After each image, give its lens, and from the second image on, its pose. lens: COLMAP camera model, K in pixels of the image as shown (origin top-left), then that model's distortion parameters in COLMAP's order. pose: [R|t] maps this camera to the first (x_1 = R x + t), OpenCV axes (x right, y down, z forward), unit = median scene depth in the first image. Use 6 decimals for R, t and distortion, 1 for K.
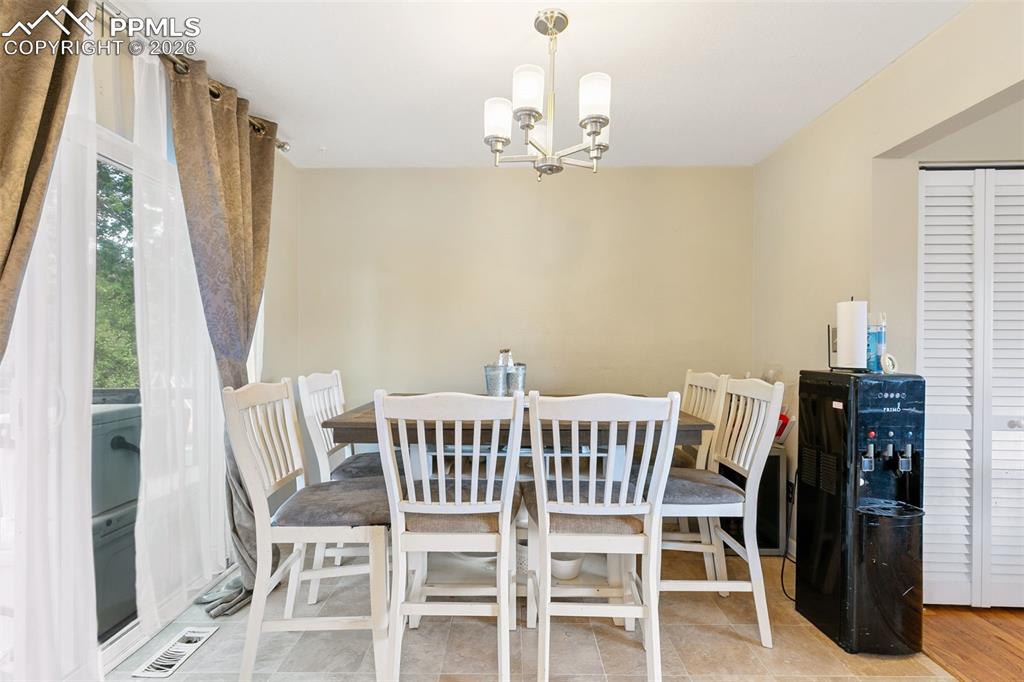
lens RADIAL K [[455.3, 0, 509.1], [0, 455.3, 343.0], [0, 0, 1]] dist [0.005617, -0.000623]
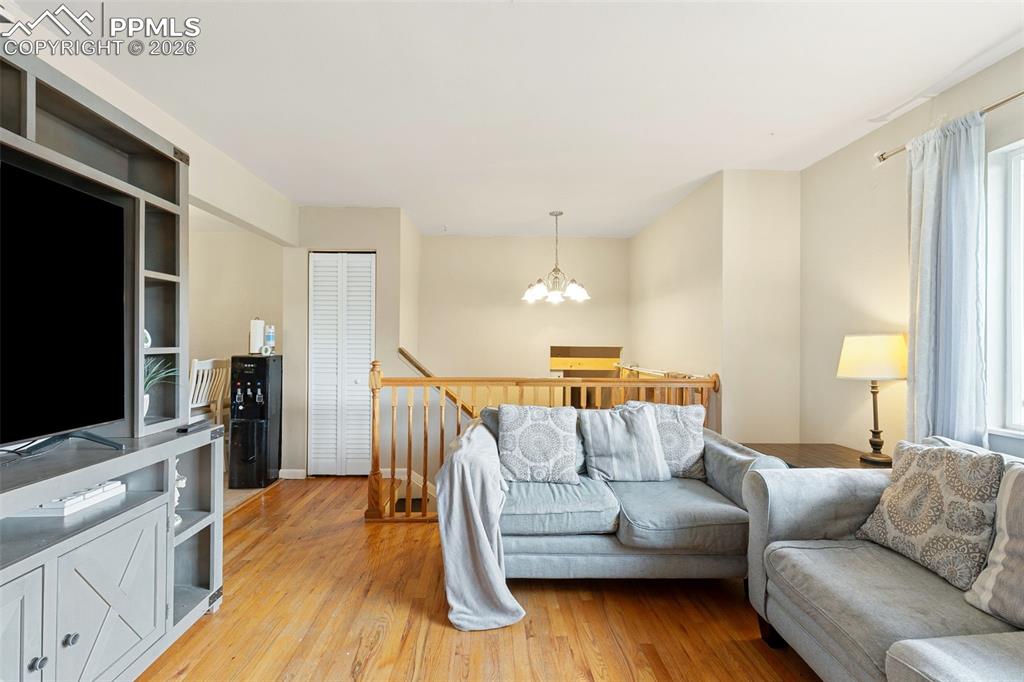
lens RADIAL K [[455.3, 0, 509.1], [0, 455.3, 343.0], [0, 0, 1]] dist [0.005617, -0.000623]
pose [[0.998031, 0.003422, 0.062636, 1.631730], [-0.003375, 0.999994, -0.000859, 0.007804], [-0.062639, 0.000646, 0.998036, -1.006567]]
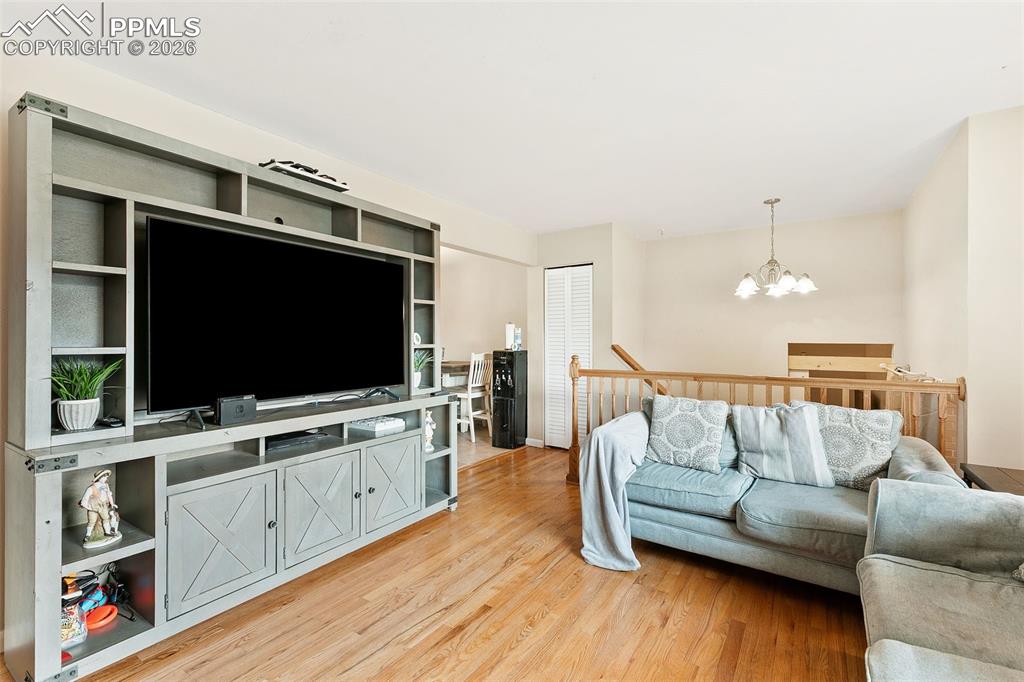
lens RADIAL K [[455.3, 0, 509.1], [0, 455.3, 343.0], [0, 0, 1]] dist [0.005617, -0.000623]
pose [[0.842687, 0.000418, -0.538404, 2.064803], [0.002343, 0.999987, 0.004443, 0.008371], [0.538399, -0.005006, 0.842675, -1.189743]]
